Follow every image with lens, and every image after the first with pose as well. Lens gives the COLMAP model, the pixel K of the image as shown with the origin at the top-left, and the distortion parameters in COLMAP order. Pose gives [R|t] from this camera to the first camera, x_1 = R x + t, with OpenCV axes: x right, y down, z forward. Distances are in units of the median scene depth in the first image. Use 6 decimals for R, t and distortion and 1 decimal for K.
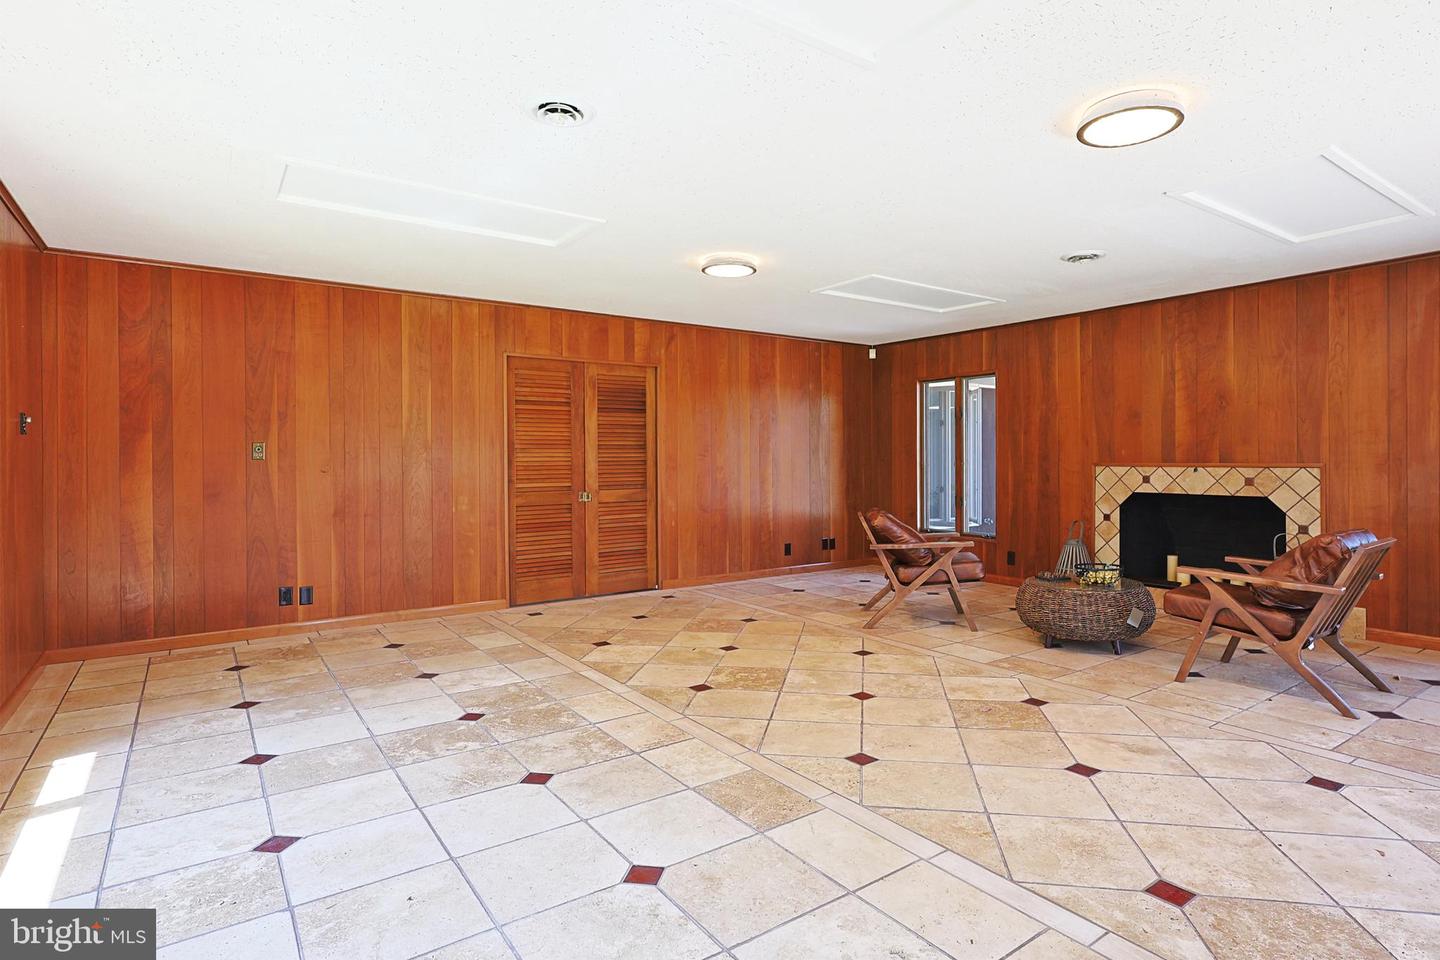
lens RADIAL K [[721.1, 0, 741.3], [0, 721.1, 464.1], [0, 0, 1]] dist [-0.002379, 0.001935]
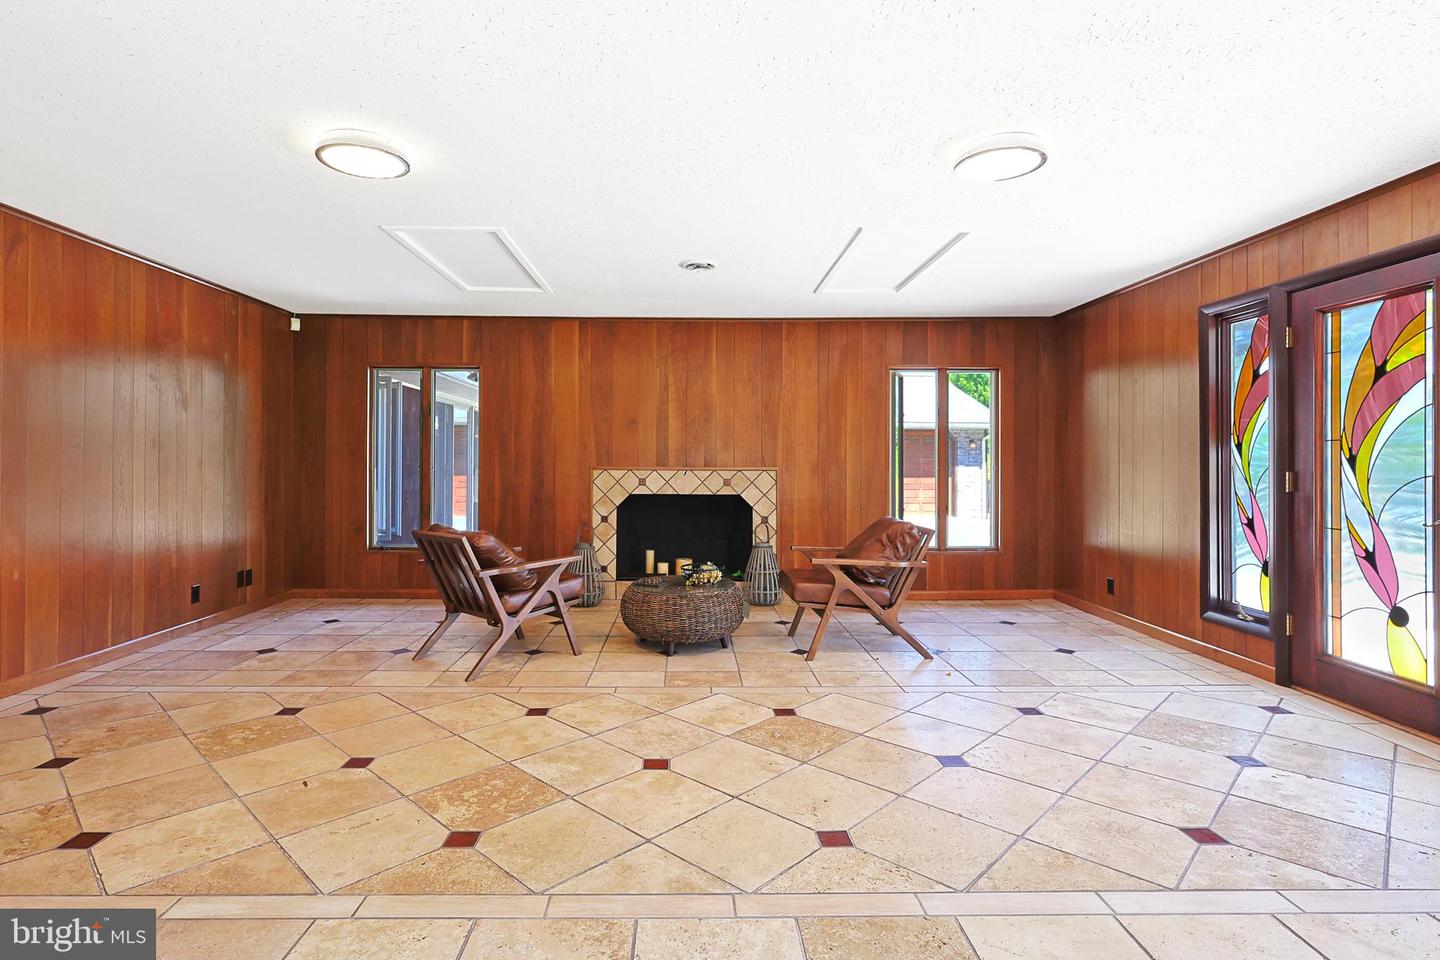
lens RADIAL K [[721.1, 0, 681.7], [0, 721.1, 461.8], [0, 0, 1]] dist [-0.002379, 0.001935]
pose [[0.602048, 0.006207, 0.798436, -0.305632], [-0.000332, 0.999972, -0.007523, -0.000945], [-0.798460, 0.004265, 0.602033, 0.347867]]
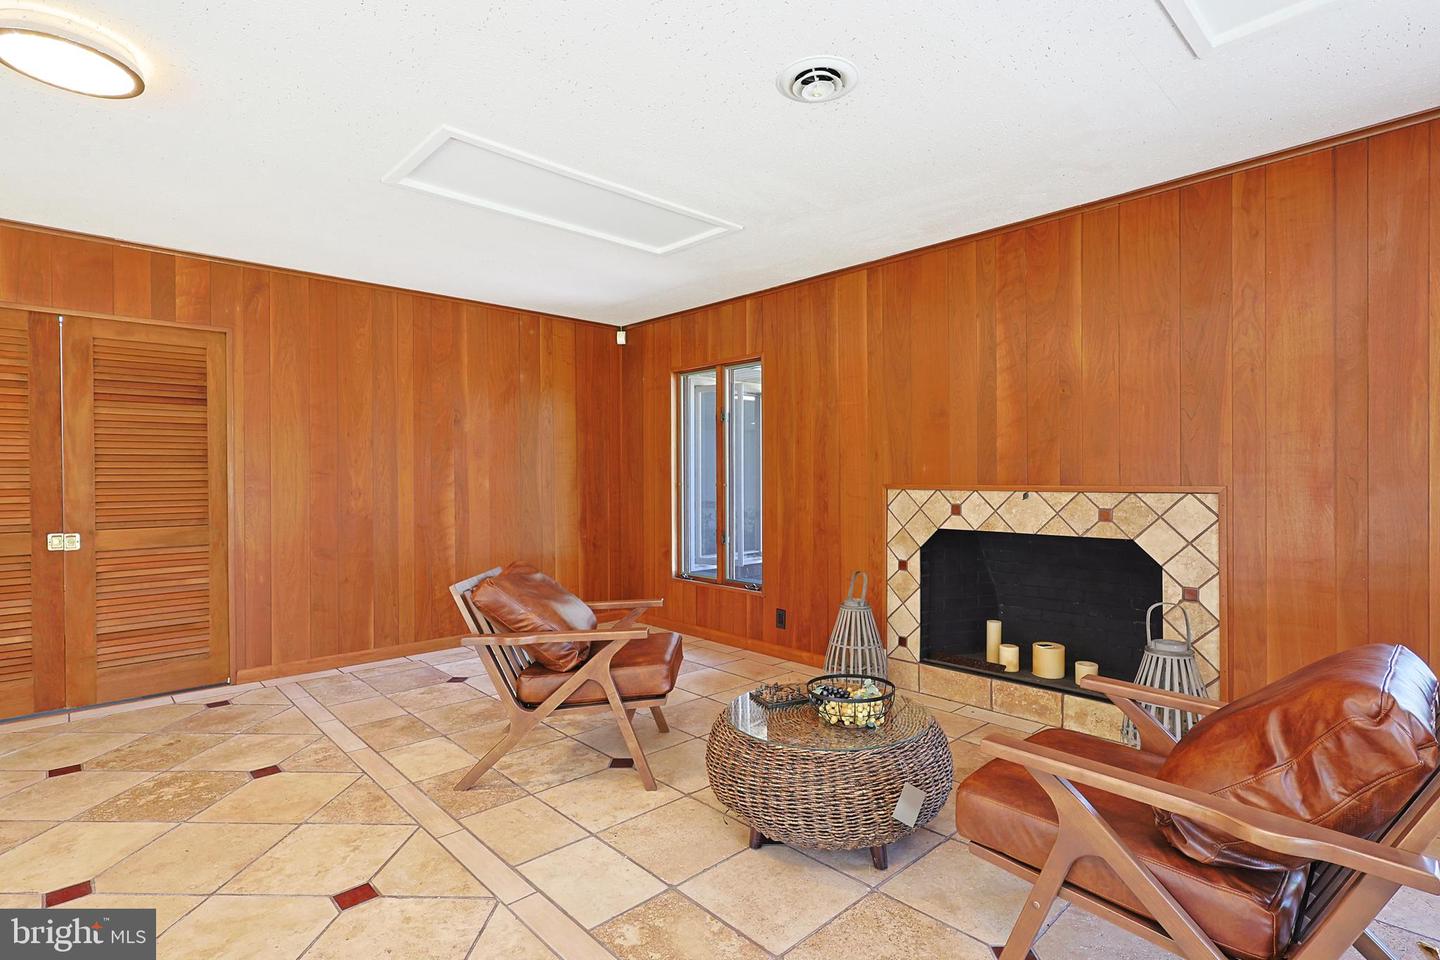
lens RADIAL K [[705.6, 0, 691.3], [0, 705.6, 479.6], [0, 0, 1]] dist [0.000673, 0.000129]
pose [[0.993012, 0.000669, 0.118014, 0.281290], [-0.000078, 0.999987, -0.005011, -0.003668], [-0.118016, 0.004966, 0.992999, 0.443498]]
